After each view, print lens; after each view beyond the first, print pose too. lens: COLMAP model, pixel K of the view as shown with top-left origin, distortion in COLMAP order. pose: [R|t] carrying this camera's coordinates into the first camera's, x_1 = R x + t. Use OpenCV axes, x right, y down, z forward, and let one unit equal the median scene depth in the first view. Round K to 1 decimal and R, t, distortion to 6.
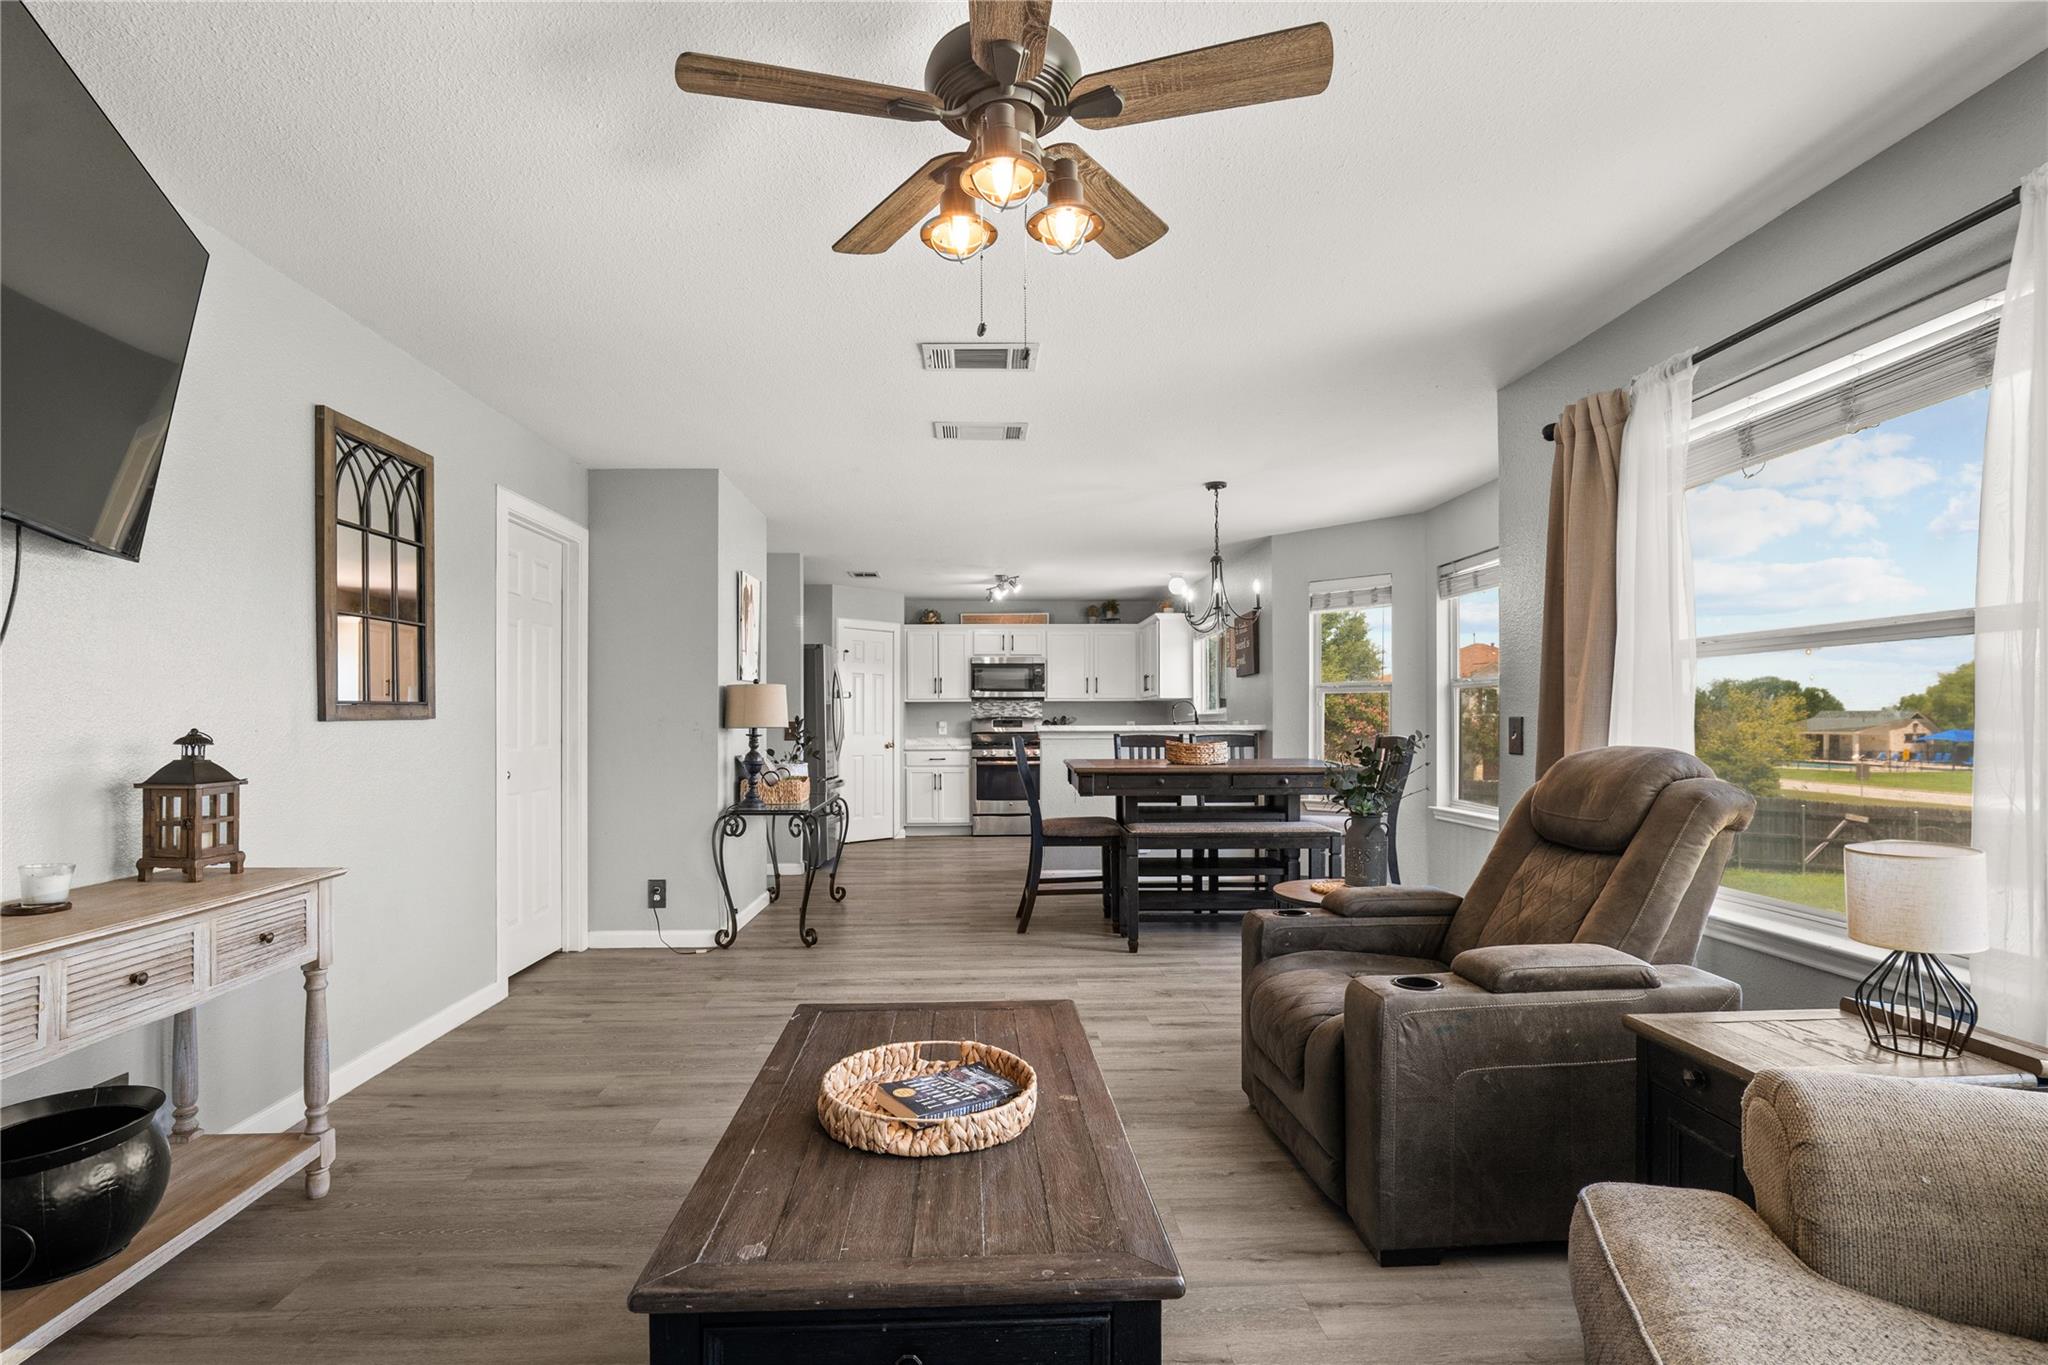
lens RADIAL K [[977.5, 0, 1006.0], [0, 977.5, 723.0], [0, 0, 1]] dist [-0.026510, 0.005319]
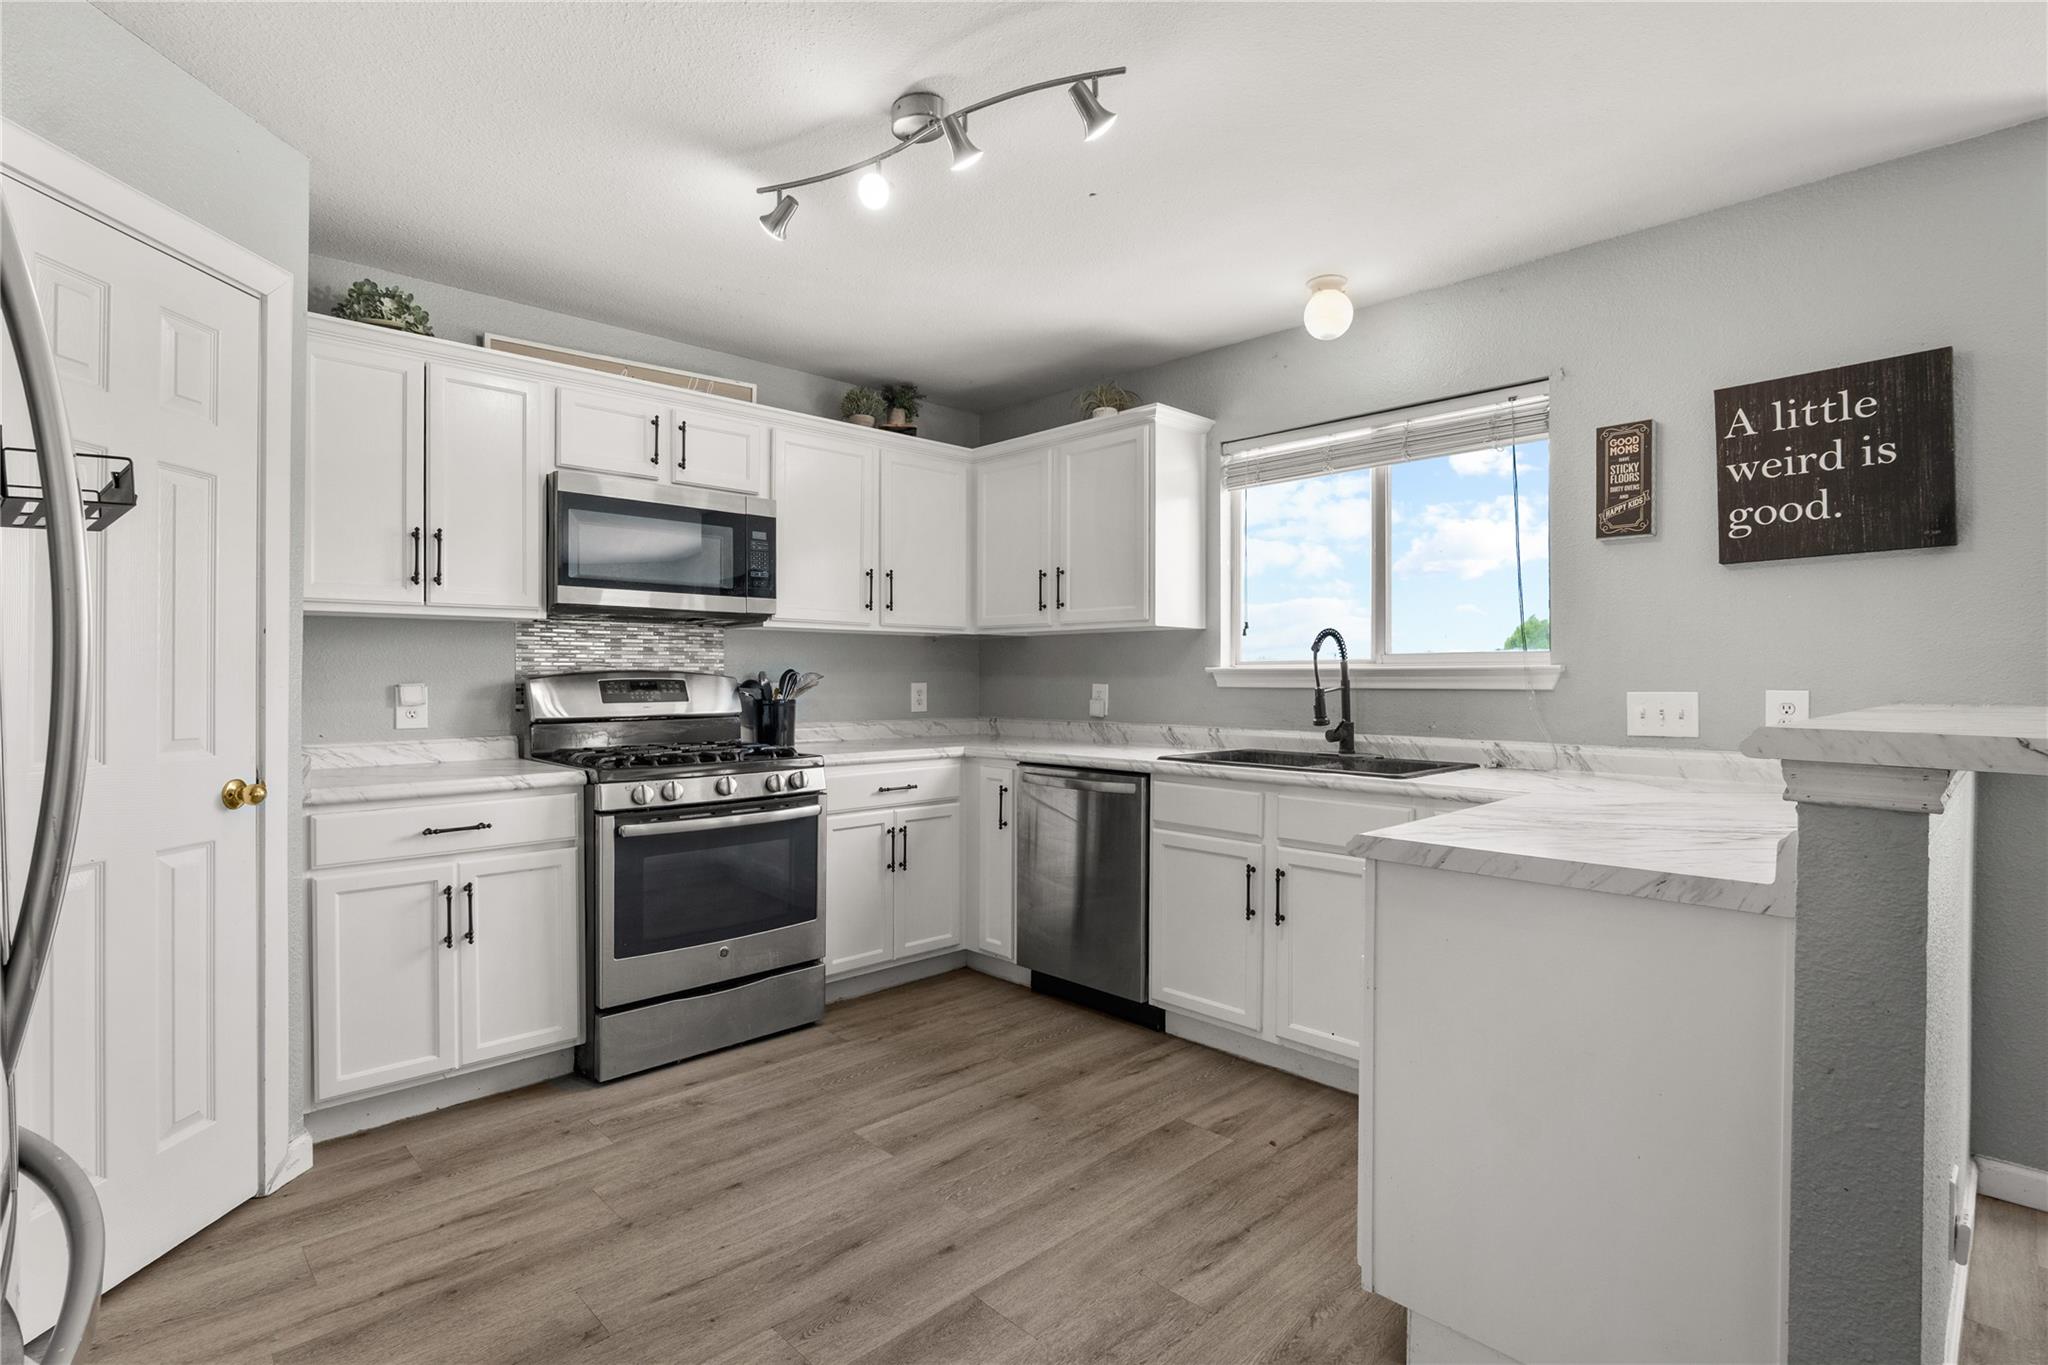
lens RADIAL K [[977.5, 0, 1011.7], [0, 977.5, 678.6], [0, 0, 1]] dist [-0.026510, 0.005319]
pose [[0.755834, 0.002402, 0.654759, -0.126164], [-0.002685, 0.999996, -0.000570, -0.003888], [-0.654758, -0.001327, 0.755838, 0.690845]]
